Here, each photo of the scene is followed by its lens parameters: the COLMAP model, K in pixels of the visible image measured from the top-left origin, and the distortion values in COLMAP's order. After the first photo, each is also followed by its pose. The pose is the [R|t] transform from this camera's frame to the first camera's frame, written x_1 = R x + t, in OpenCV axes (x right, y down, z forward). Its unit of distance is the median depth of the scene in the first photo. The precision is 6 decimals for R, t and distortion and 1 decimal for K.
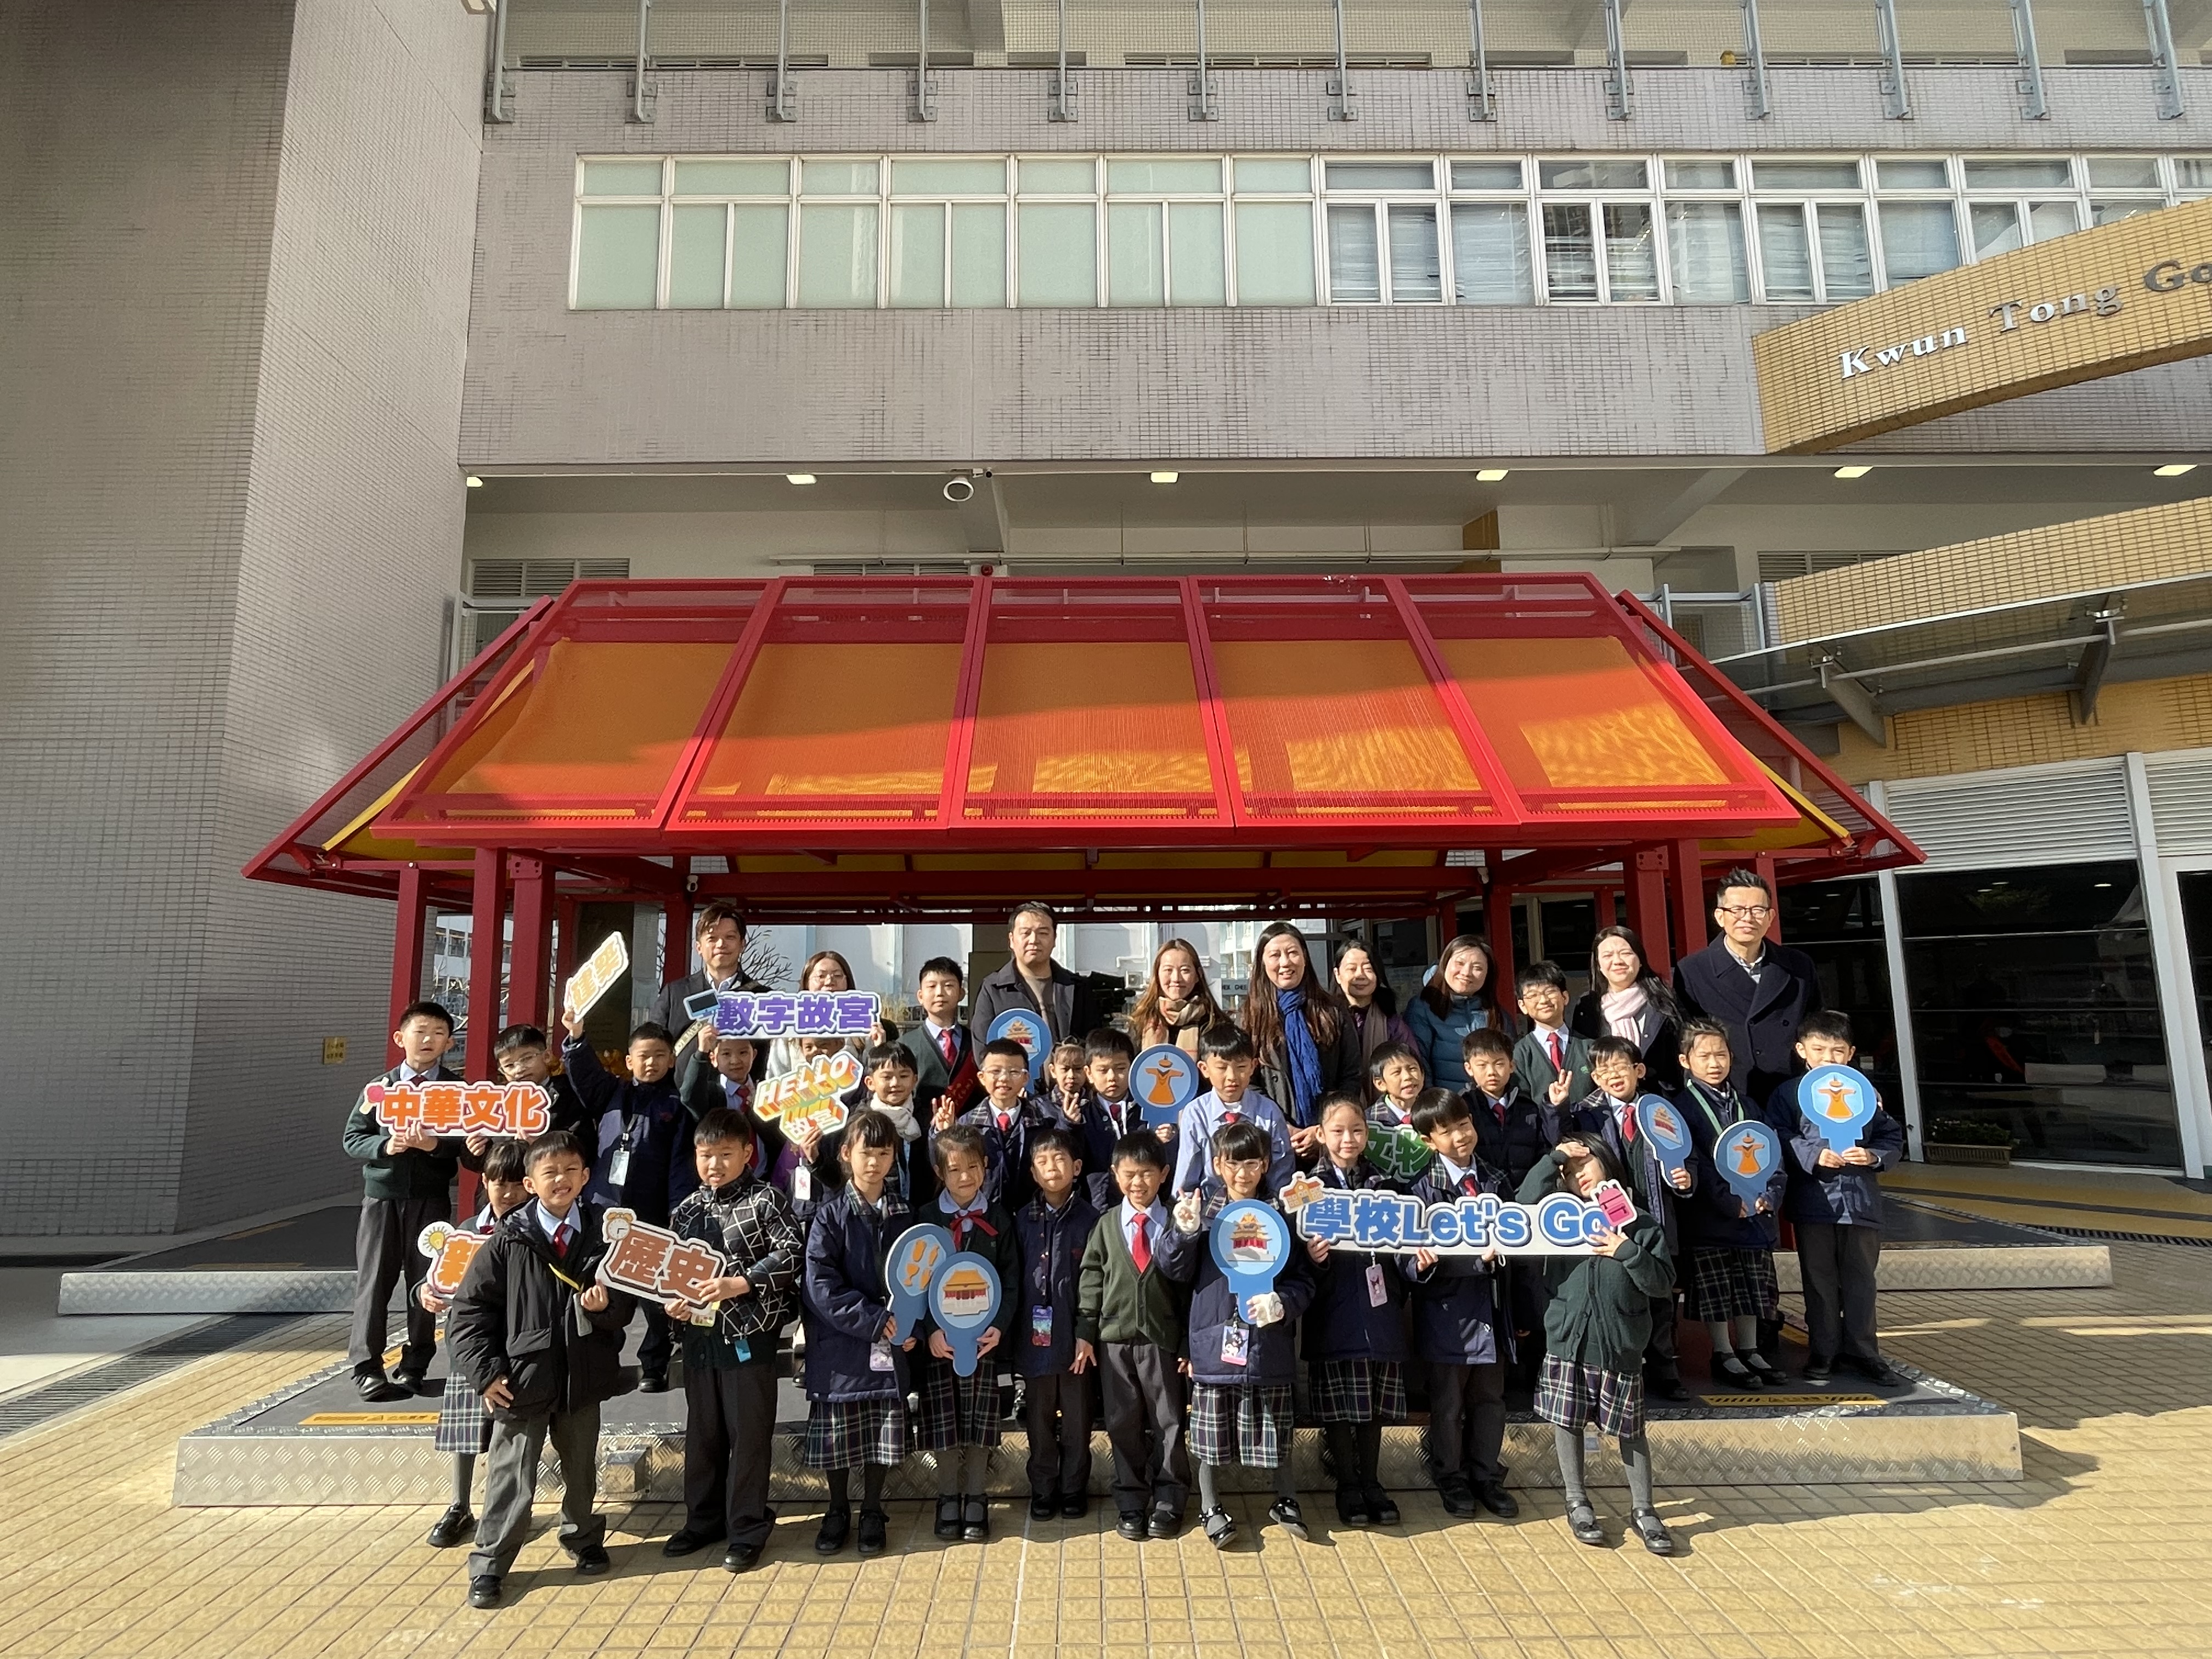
lens RADIAL K [[1209.7, 0, 1071.4], [0, 1209.7, 833.7], [0, 0, 1]] dist [0.000554, -0.003748]
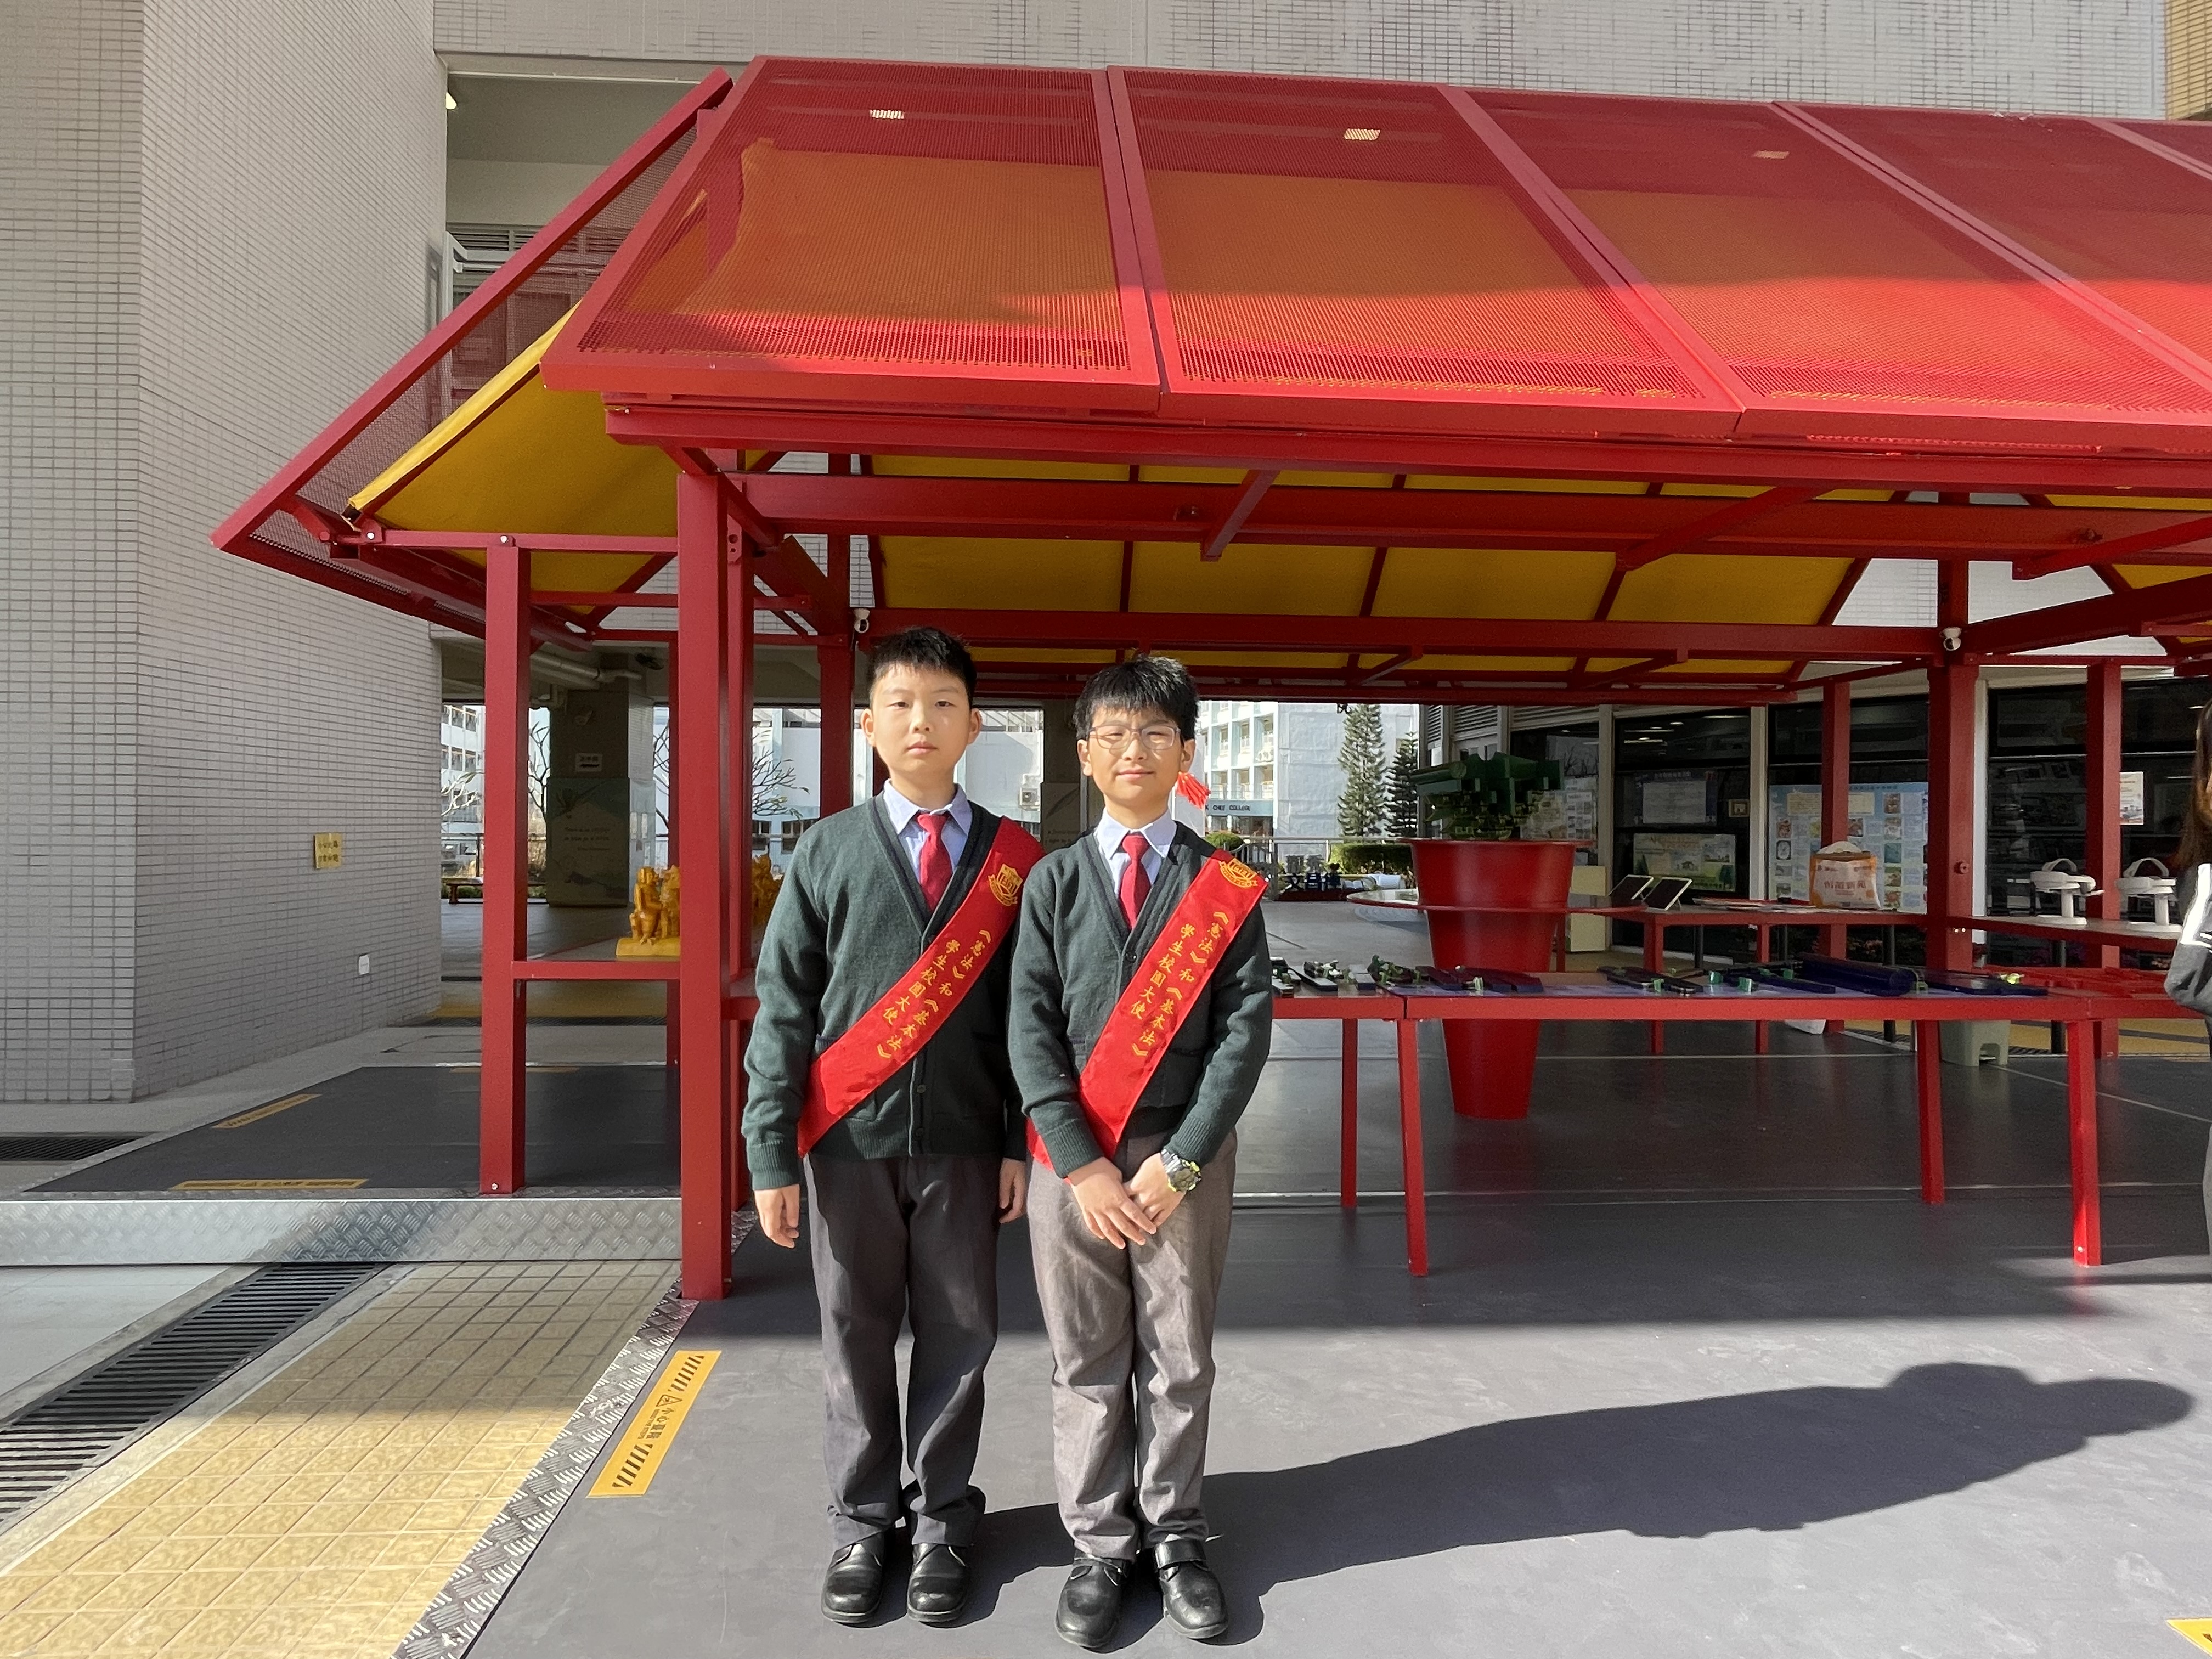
lens RADIAL K [[1209.7, 0, 1071.4], [0, 1209.7, 833.7], [0, 0, 1]] dist [0.000554, -0.003748]
pose [[0.998453, 0.015975, 0.053260, -0.228774], [-0.023680, 0.988801, 0.147350, 0.057535], [-0.050310, -0.148383, 0.987649, 0.290712]]
